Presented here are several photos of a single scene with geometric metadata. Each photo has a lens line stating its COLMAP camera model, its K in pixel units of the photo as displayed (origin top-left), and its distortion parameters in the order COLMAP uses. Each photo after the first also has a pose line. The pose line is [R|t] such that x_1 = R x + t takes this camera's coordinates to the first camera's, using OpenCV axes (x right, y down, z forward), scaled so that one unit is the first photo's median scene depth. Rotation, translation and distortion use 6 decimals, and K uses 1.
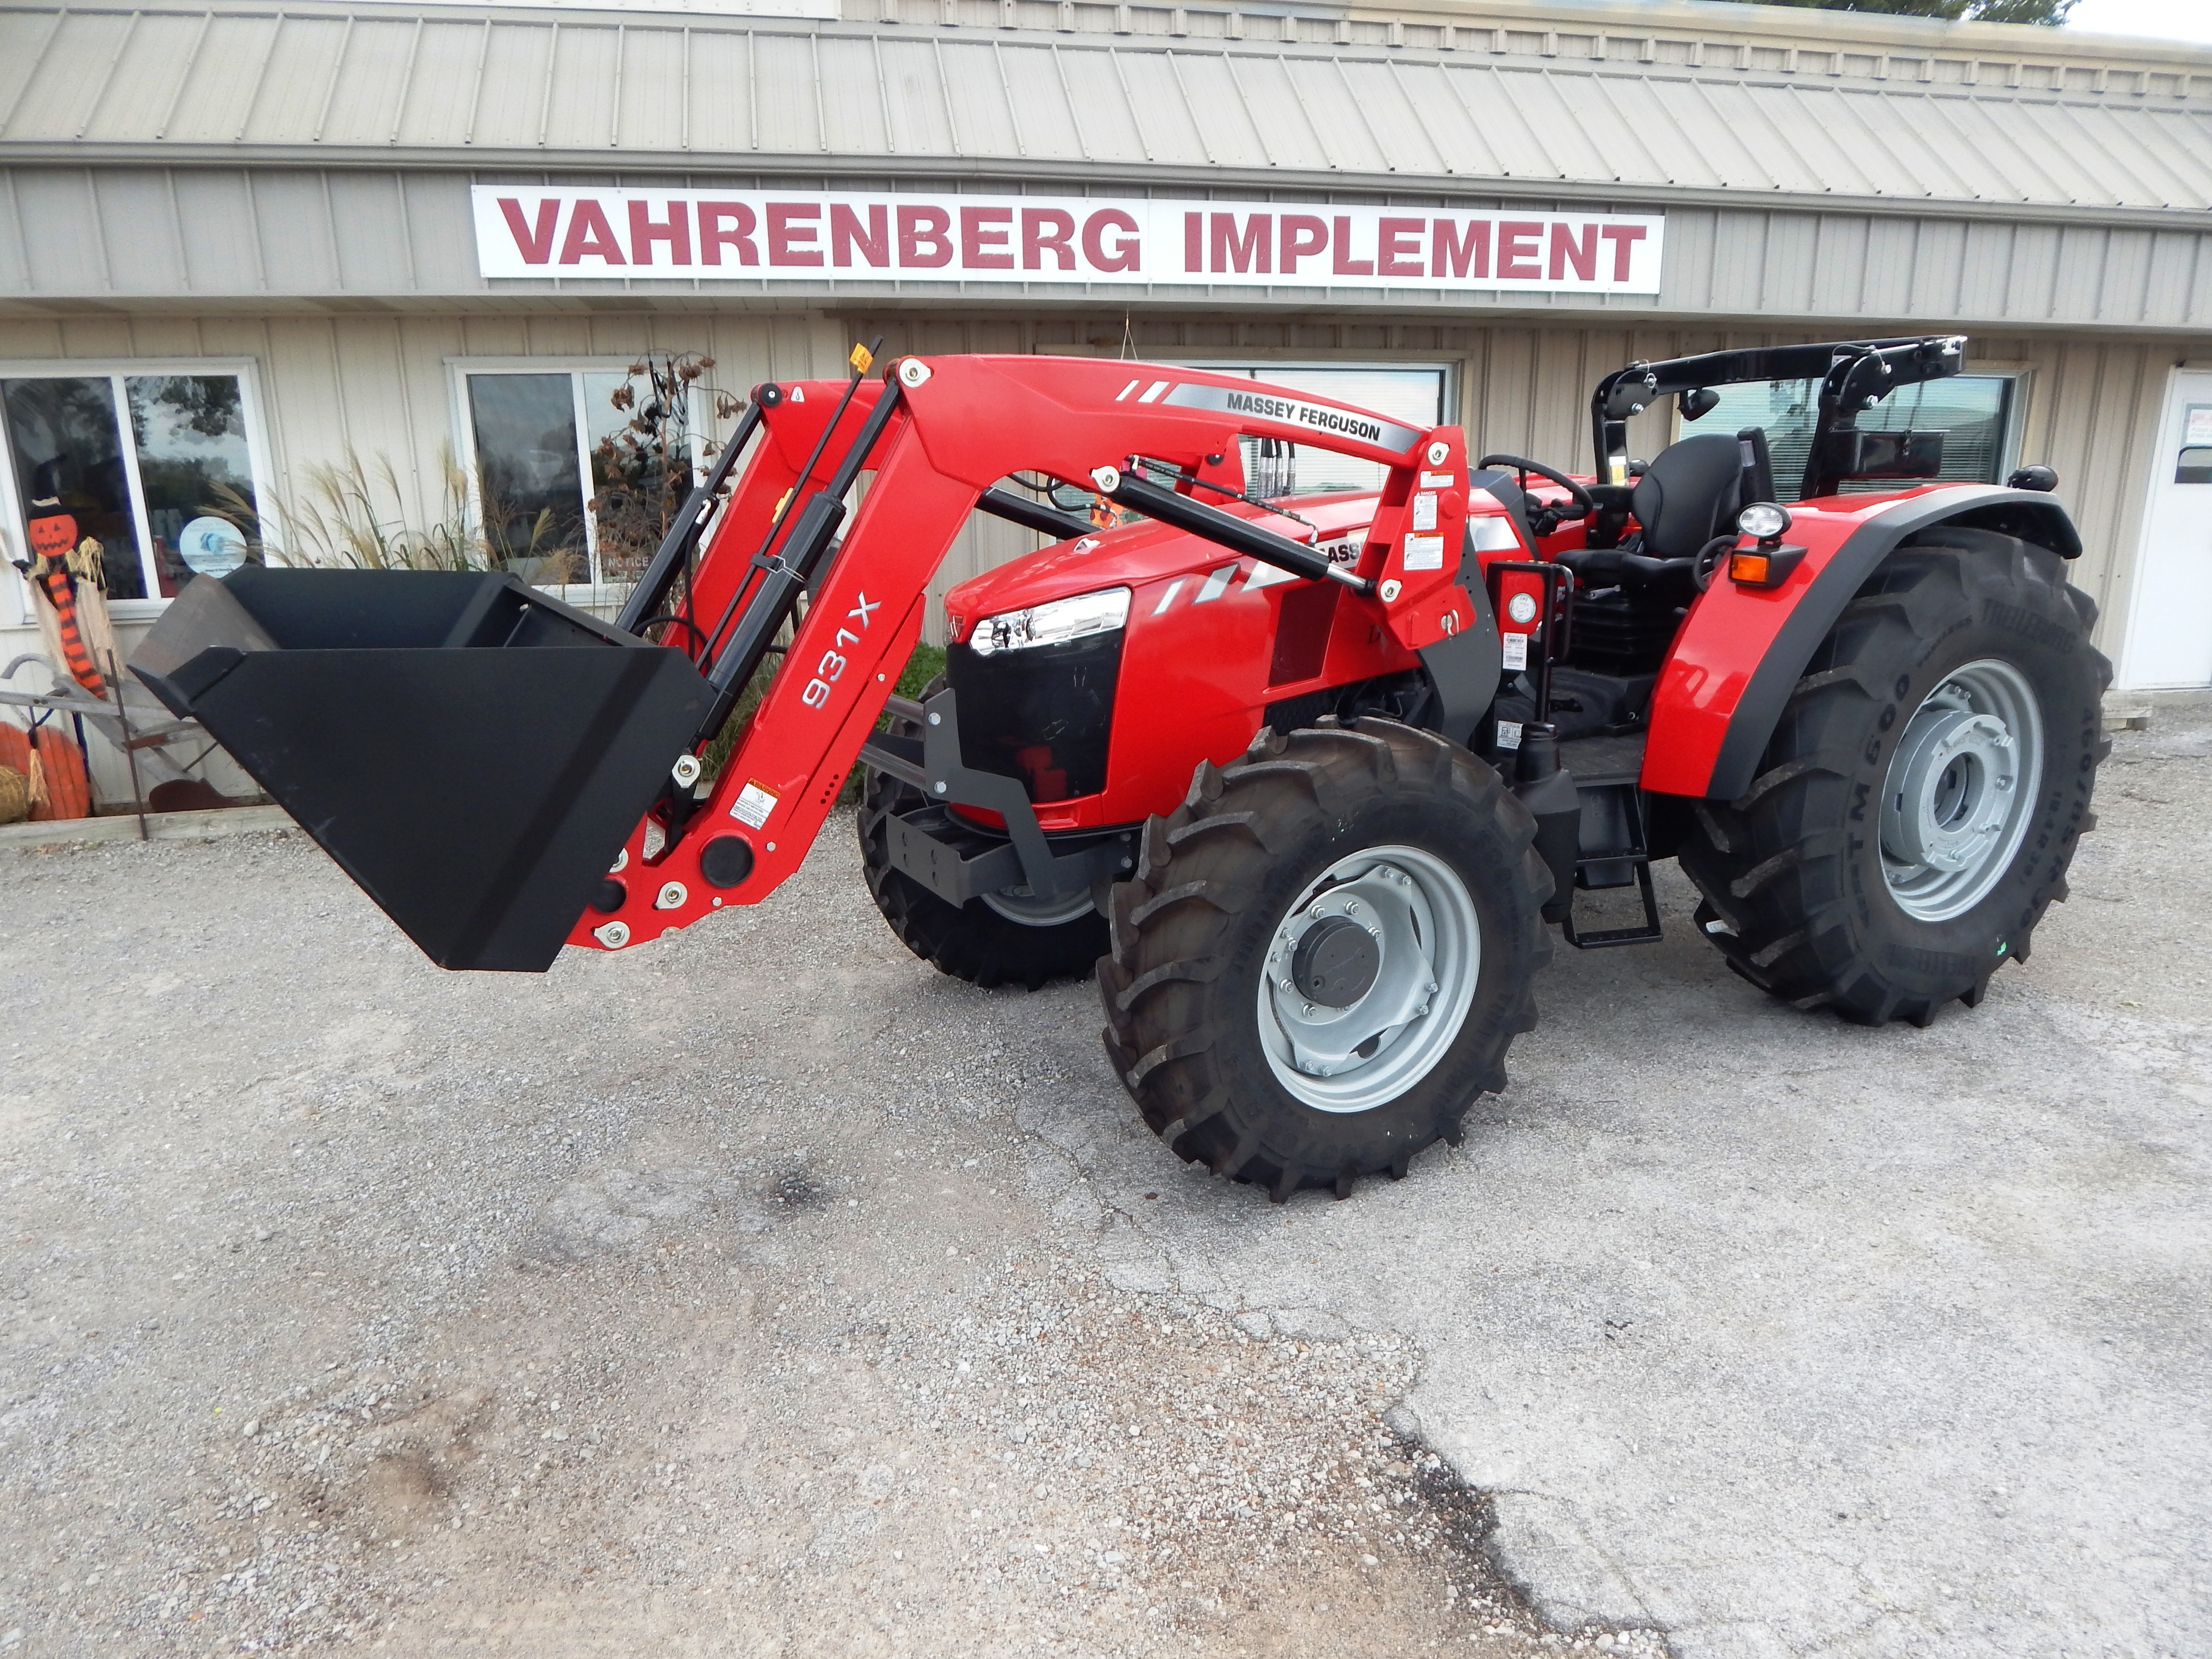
lens RADIAL K [[1447.5, 0, 1108.6], [0, 1447.5, 791.4], [0, 0, 1]] dist [0.000032, 0.000215]
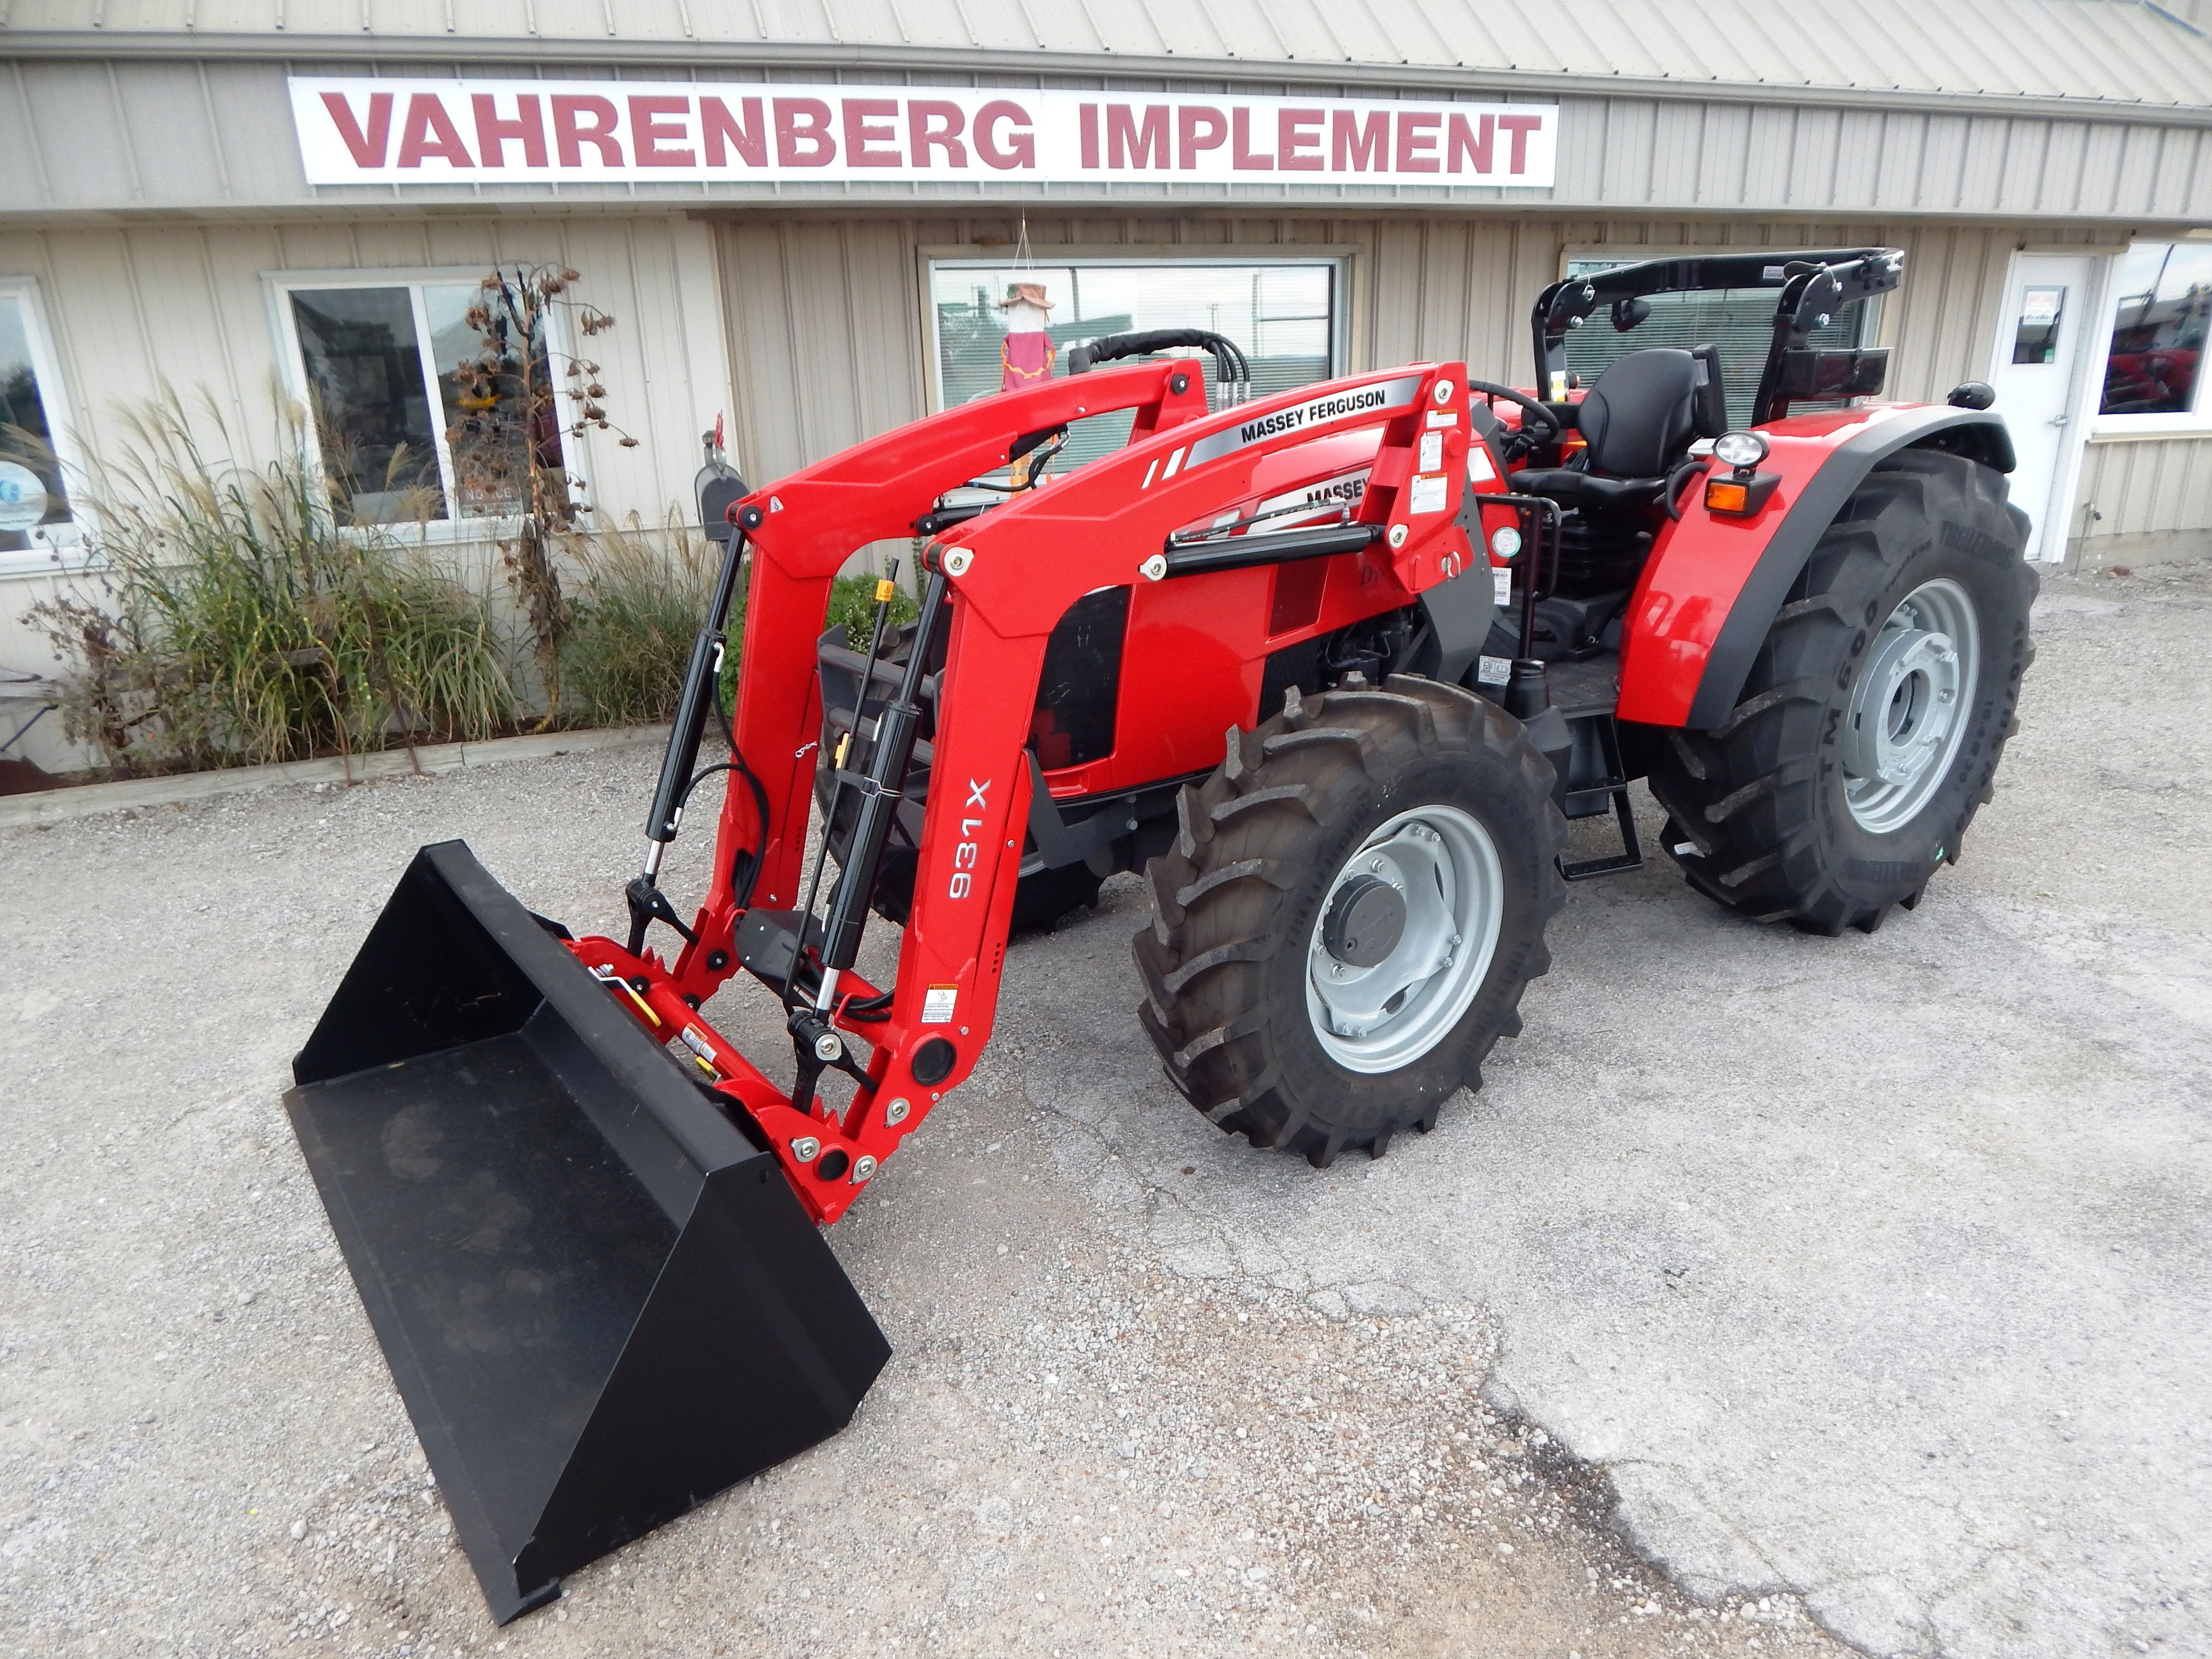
lens RADIAL K [[1445.8, 0, 1111.4], [0, 1445.8, 804.9], [0, 0, 1]] dist [0.009268, -0.021674]
pose [[0.992028, -0.055337, 0.113221, -0.093009], [0.045063, 0.994796, 0.091375, -0.047916], [-0.117689, -0.085545, 0.989359, 0.038057]]
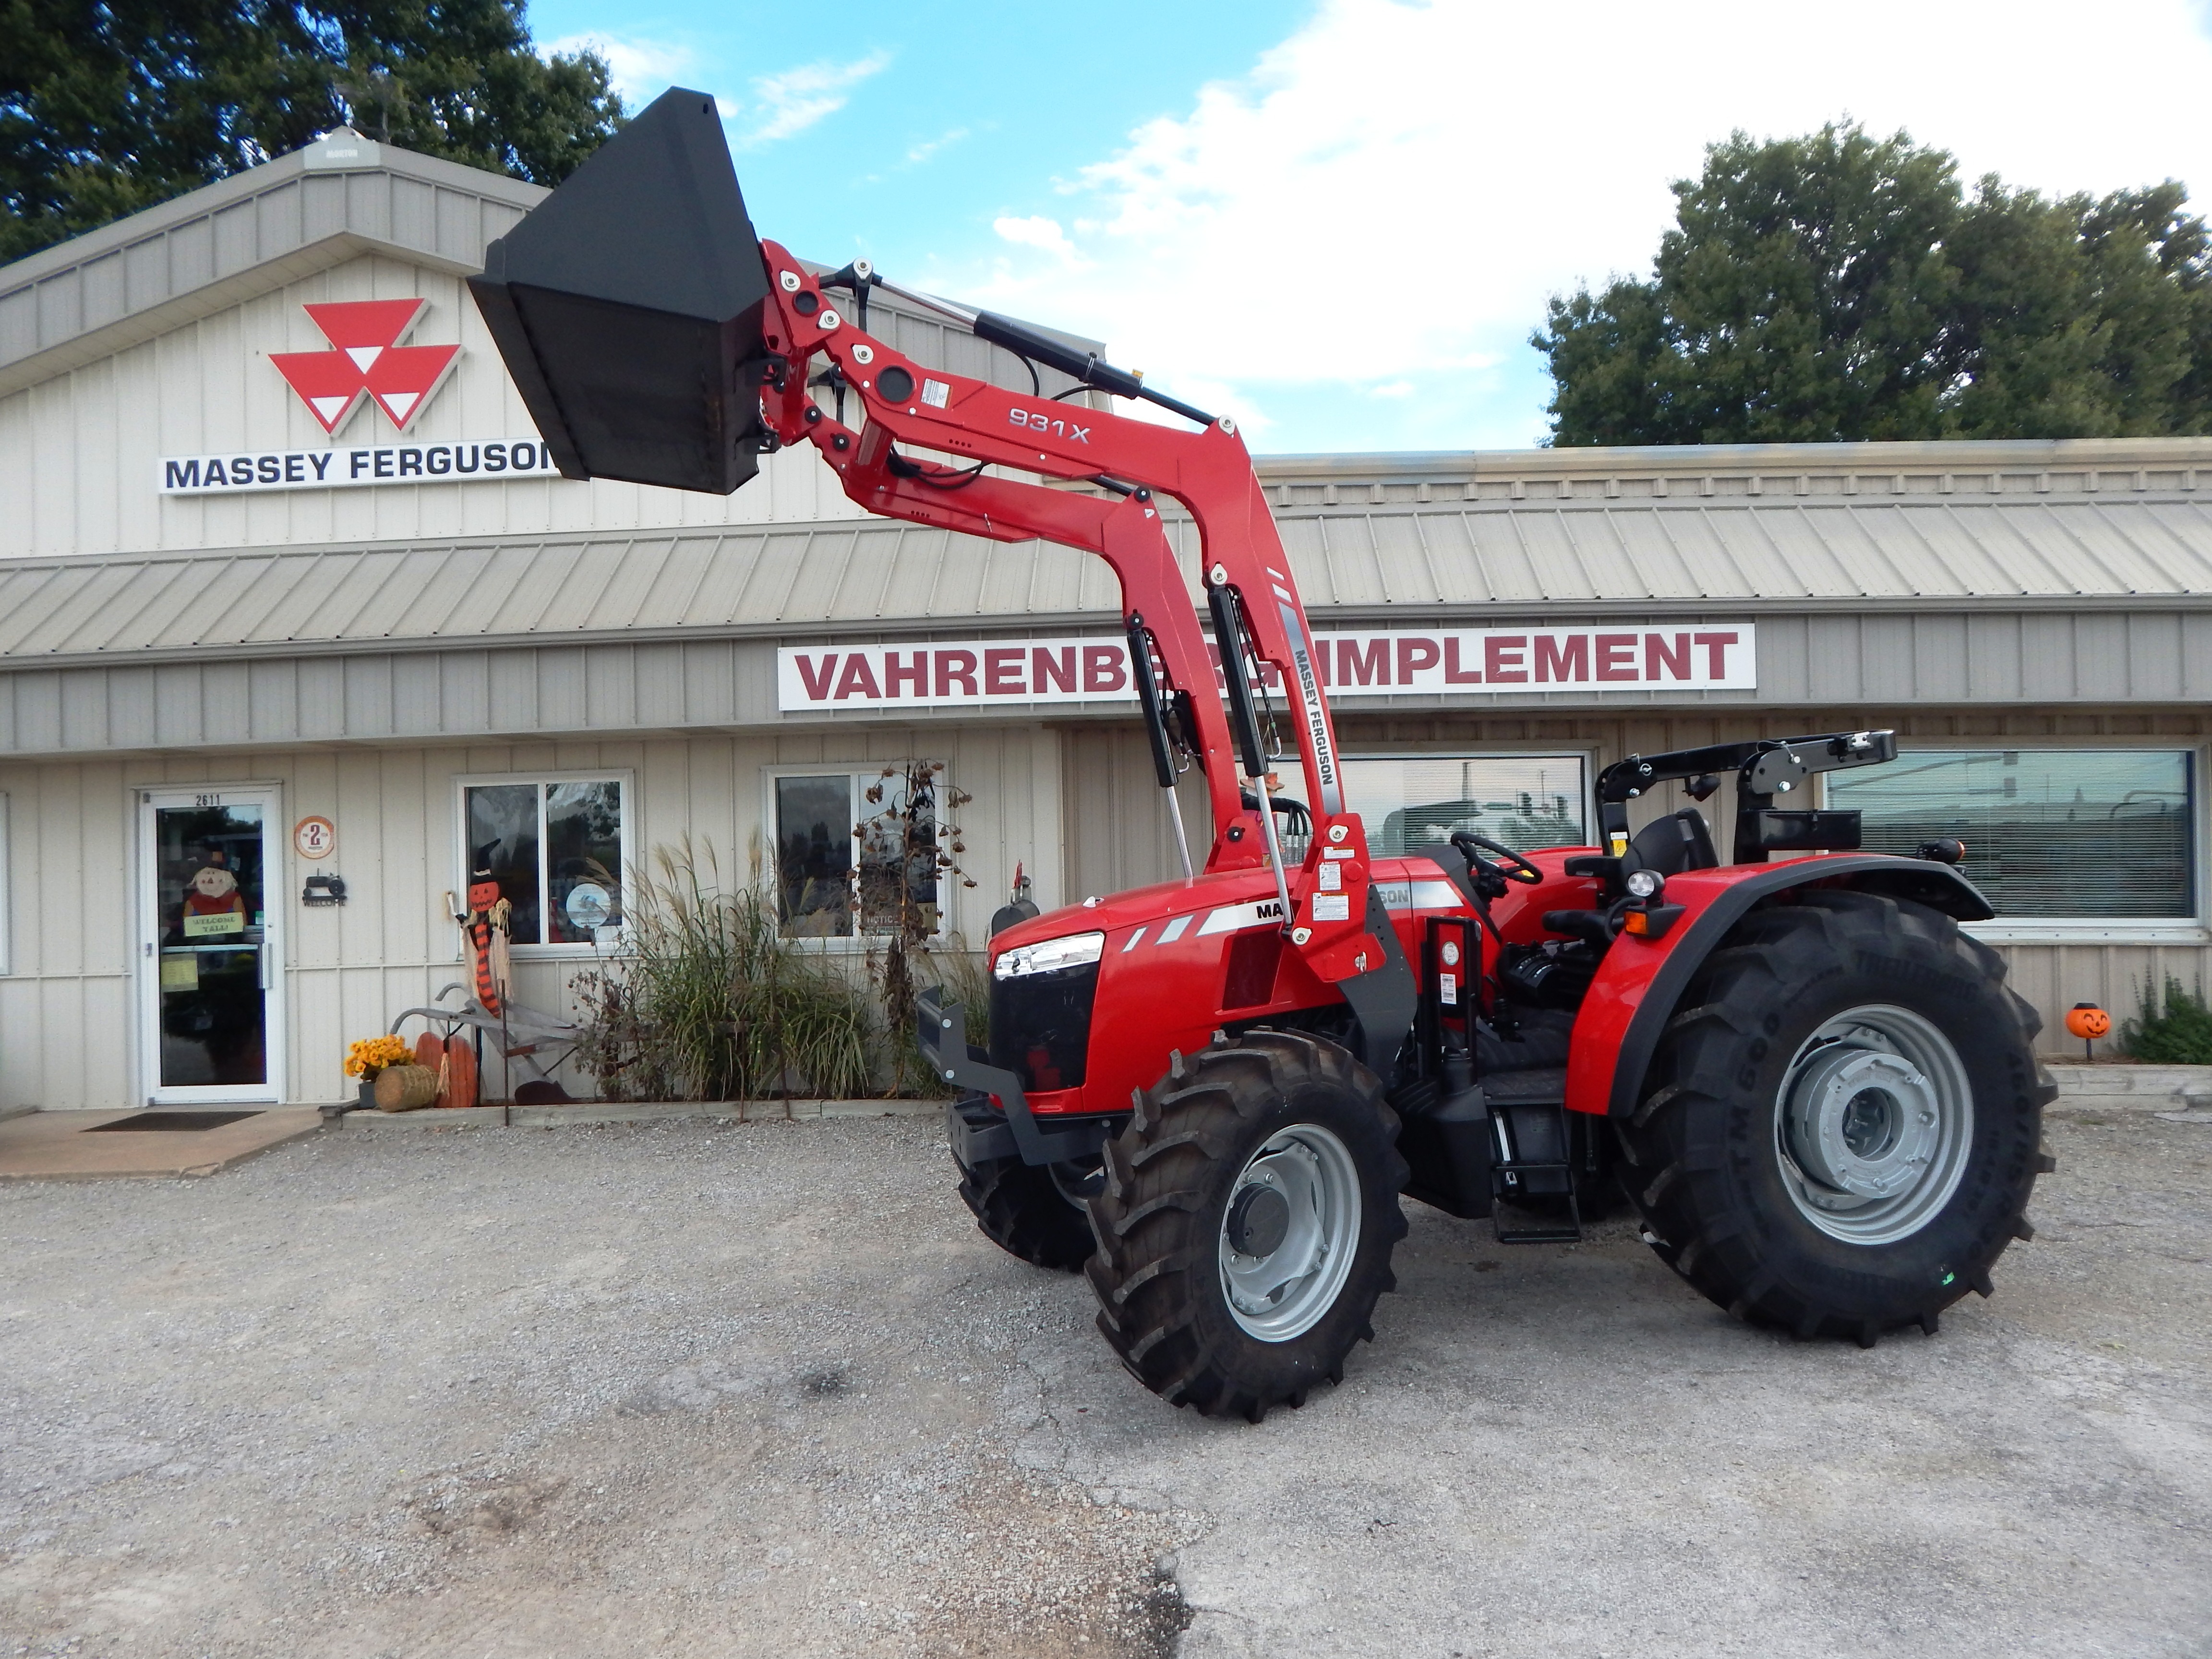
lens RADIAL K [[1414.2, 0, 1112.8], [0, 1414.2, 797.8], [0, 0, 1]] dist [-0.003866, -0.005614]
pose [[0.969586, -0.016129, -0.244217, 0.279410], [-0.045233, 0.968828, -0.243568, 0.047417], [0.240533, 0.247207, 0.938633, -0.216244]]
